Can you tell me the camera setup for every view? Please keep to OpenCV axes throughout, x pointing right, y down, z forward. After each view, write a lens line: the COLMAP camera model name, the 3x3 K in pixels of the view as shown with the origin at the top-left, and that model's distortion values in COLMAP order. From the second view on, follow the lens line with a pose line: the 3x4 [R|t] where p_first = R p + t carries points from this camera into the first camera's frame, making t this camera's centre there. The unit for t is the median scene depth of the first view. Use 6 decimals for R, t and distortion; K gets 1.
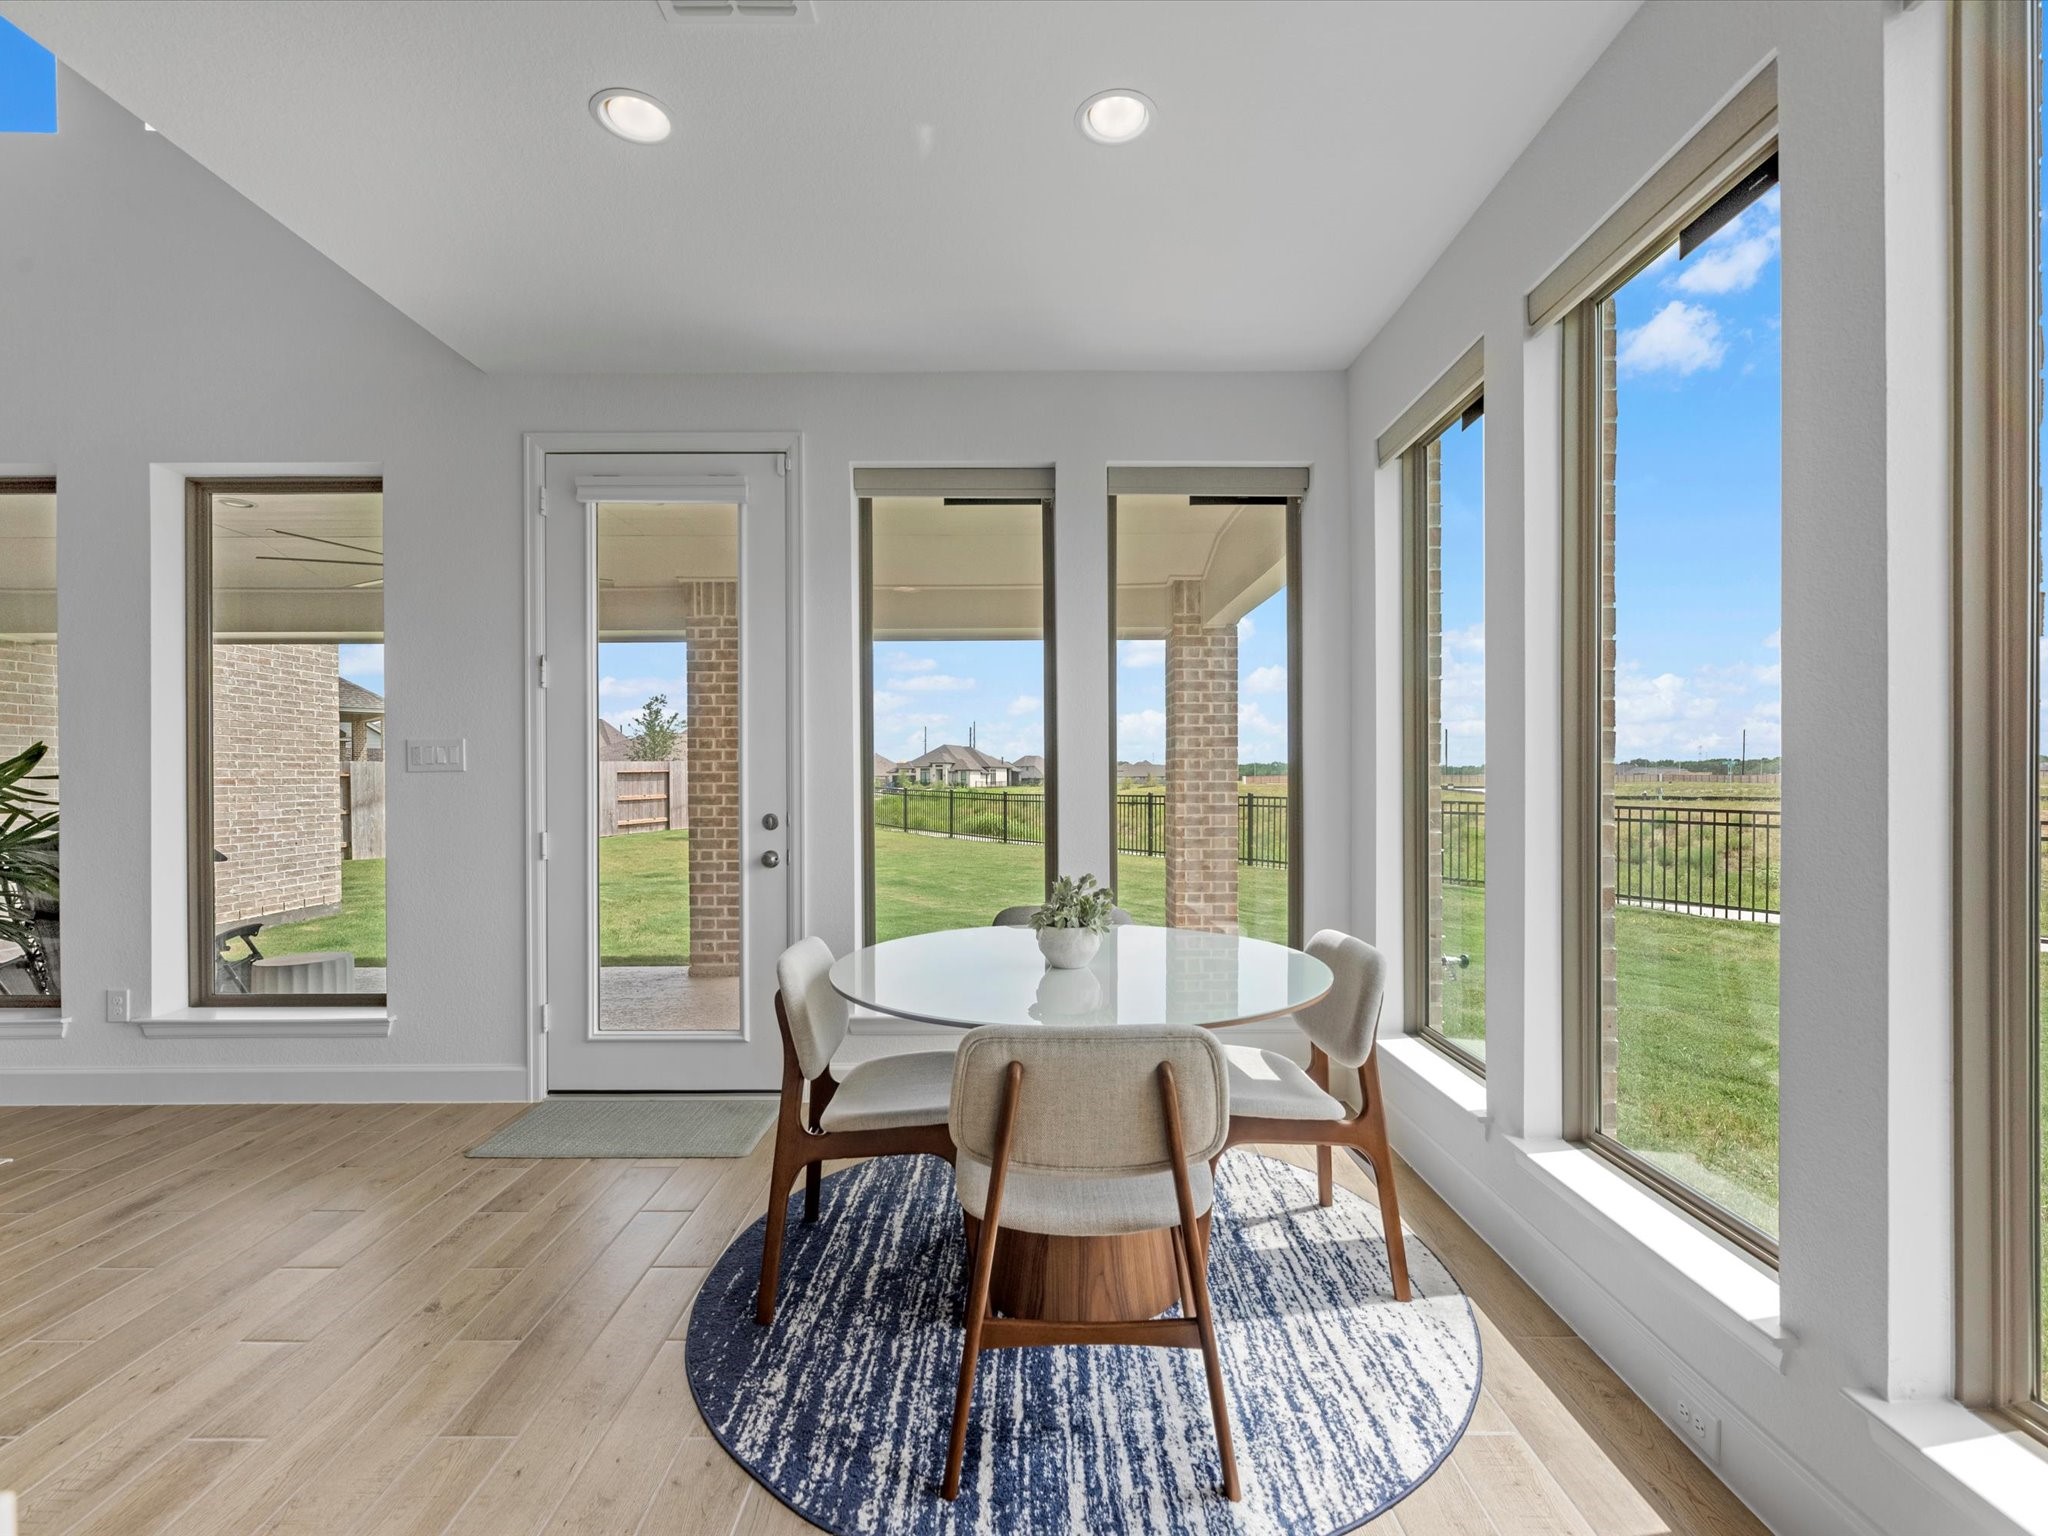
lens RADIAL K [[944.8, 0, 1029.7], [0, 944.8, 782.0], [0, 0, 1]] dist [-0.003297, 0.000325]
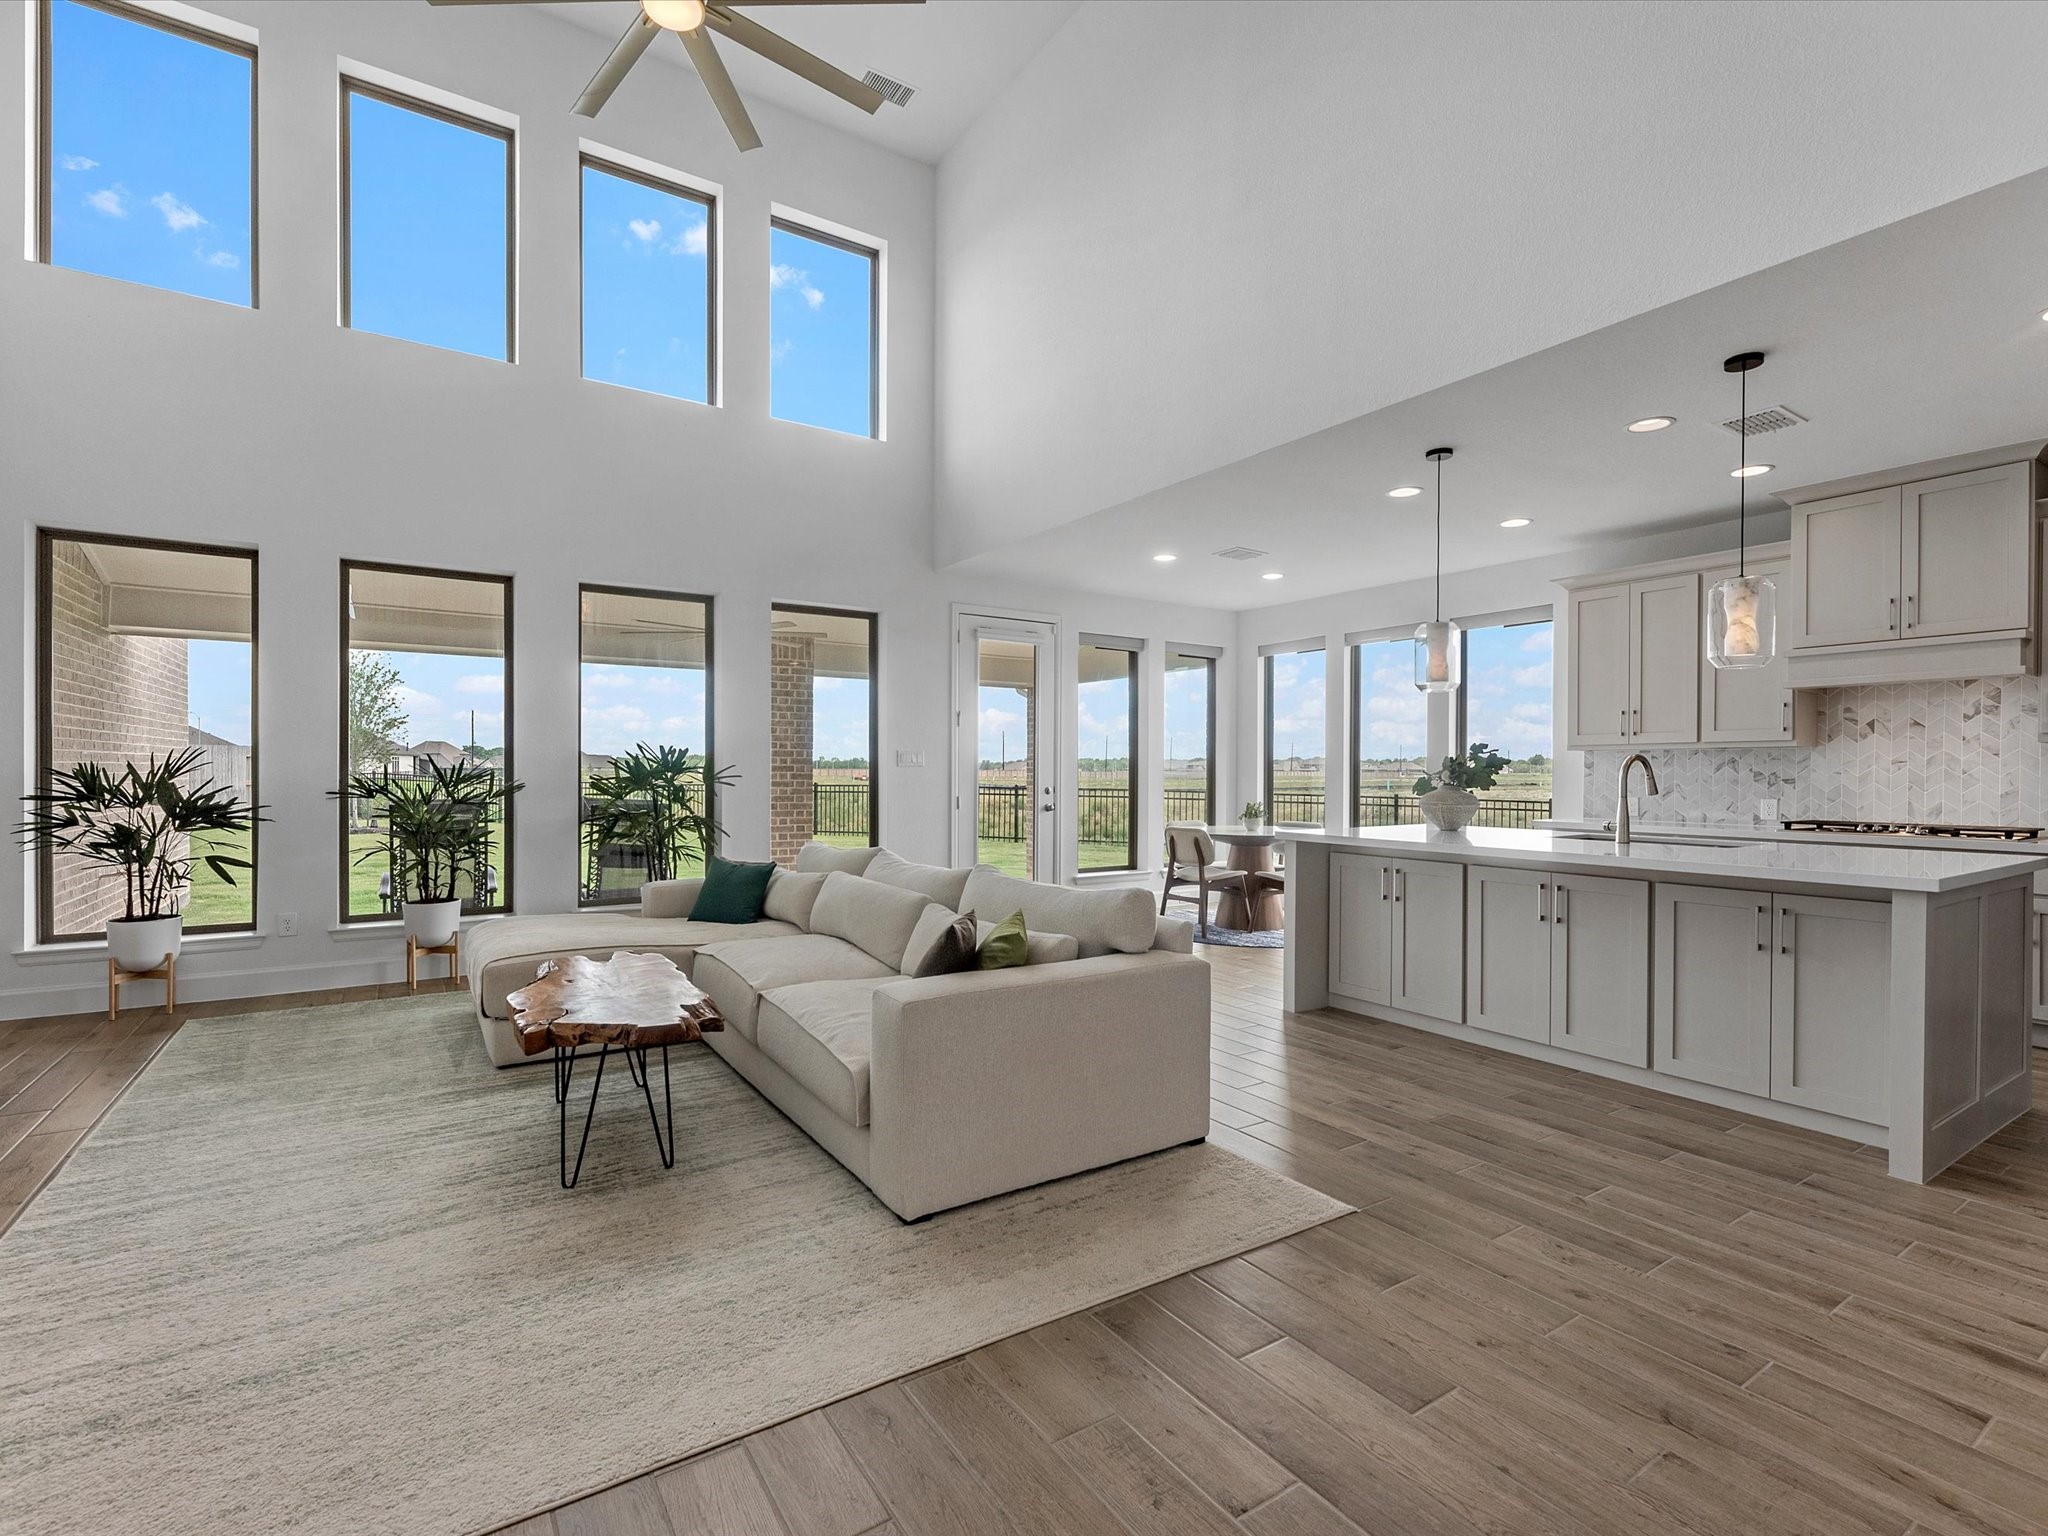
lens RADIAL K [[944.8, 0, 1029.7], [0, 944.8, 782.0], [0, 0, 1]] dist [-0.003297, 0.000325]
pose [[0.836660, 0.004533, 0.547704, -0.829310], [-0.008752, 0.999949, 0.005093, 0.005543], [-0.547653, -0.009055, 0.836657, -0.446508]]
